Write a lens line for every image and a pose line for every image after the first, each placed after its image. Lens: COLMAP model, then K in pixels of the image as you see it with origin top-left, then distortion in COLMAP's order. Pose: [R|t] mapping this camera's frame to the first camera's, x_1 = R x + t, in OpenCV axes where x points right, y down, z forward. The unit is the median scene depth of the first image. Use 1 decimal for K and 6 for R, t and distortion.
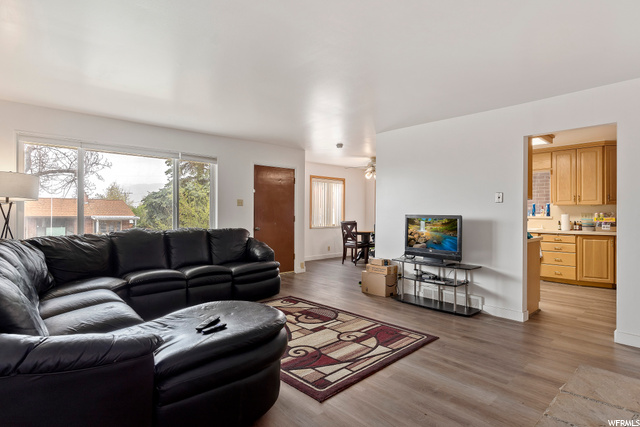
lens RADIAL K [[335.3, 0, 318.4], [0, 335.3, 212.0], [0, 0, 1]] dist [0.002499, 0.000169]
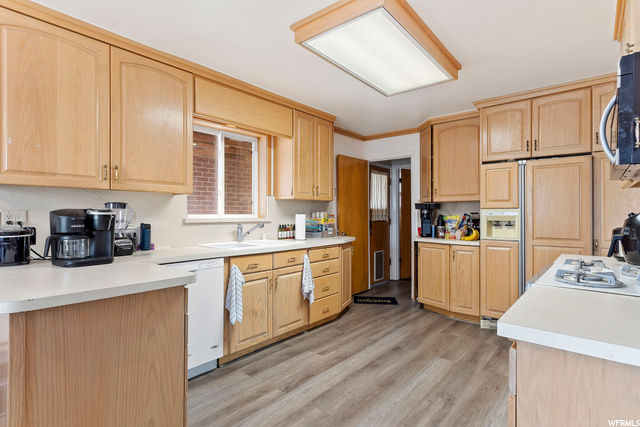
lens RADIAL K [[330.9, 0, 320.0], [0, 330.9, 213.5], [0, 0, 1]] dist [-0.000541, -0.000171]
pose [[-0.131061, -0.005555, 0.991359, 0.179983], [-0.004015, 0.999979, 0.005072, 0.003735], [-0.991366, -0.003315, -0.131080, 1.708779]]
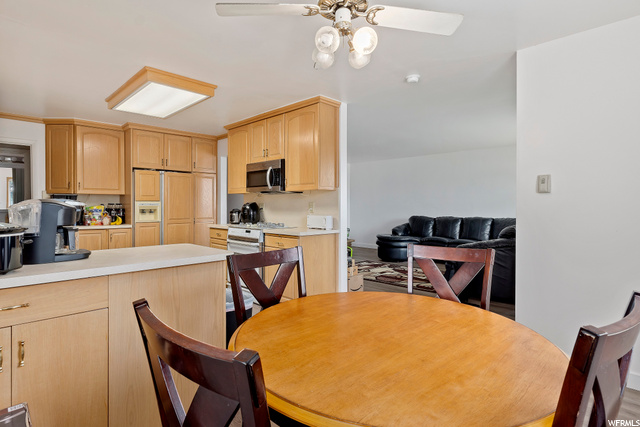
lens RADIAL K [[332.6, 0, 318.5], [0, 332.6, 206.8], [0, 0, 1]] dist [-0.000317, -0.000474]
pose [[-0.999010, -0.008577, -0.043661, 0.379754], [-0.008757, 0.999954, 0.003916, 0.005103], [0.043626, 0.004295, -0.999039, 2.500778]]
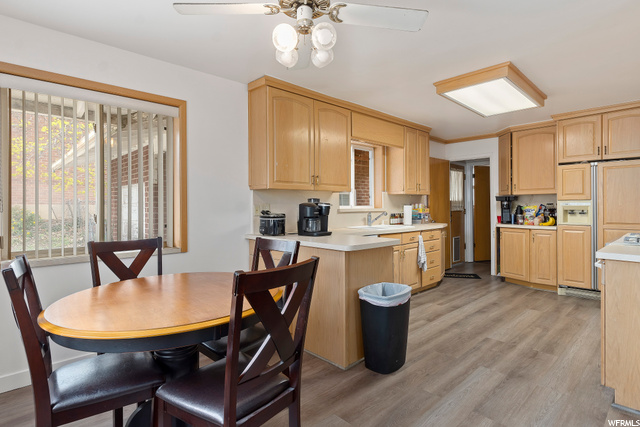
lens RADIAL K [[332.6, 0, 318.5], [0, 332.6, 206.8], [0, 0, 1]] dist [-0.000317, -0.000474]
pose [[-0.011007, -0.010056, 0.999889, -0.137937], [0.001698, 0.999948, 0.010075, 0.002619], [-0.999938, 0.001808, -0.010989, 2.010116]]
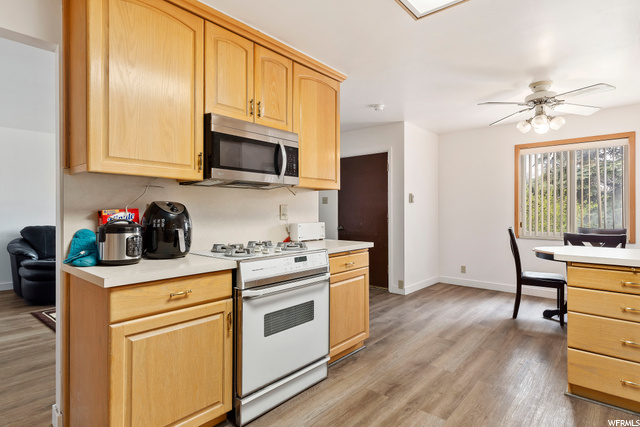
lens RADIAL K [[342.1, 0, 322.4], [0, 342.1, 210.4], [0, 0, 1]] dist [0.000592, 0.000217]
pose [[0.116559, -0.007498, -0.993155, 1.169059], [0.003378, 0.999969, -0.007153, 0.013293], [0.993178, -0.002521, 0.116580, 1.342377]]
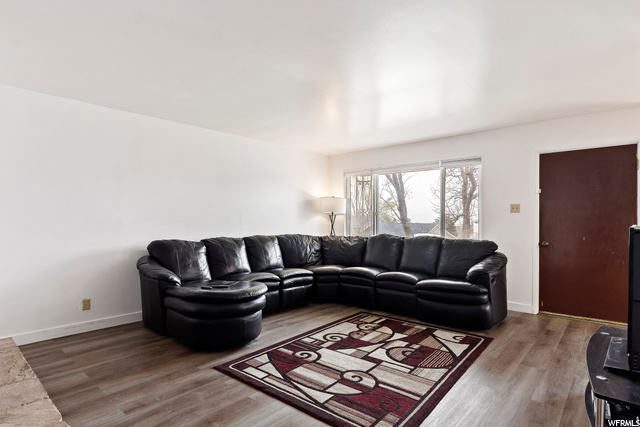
lens RADIAL K [[343.2, 0, 318.9], [0, 343.2, 220.2], [0, 0, 1]] dist [-0.000953, -0.000074]
pose [[0.107461, -0.001195, -0.994209, 0.772131], [-0.001211, 0.999998, -0.001333, 0.002417], [0.994209, 0.001347, 0.107460, 0.716774]]
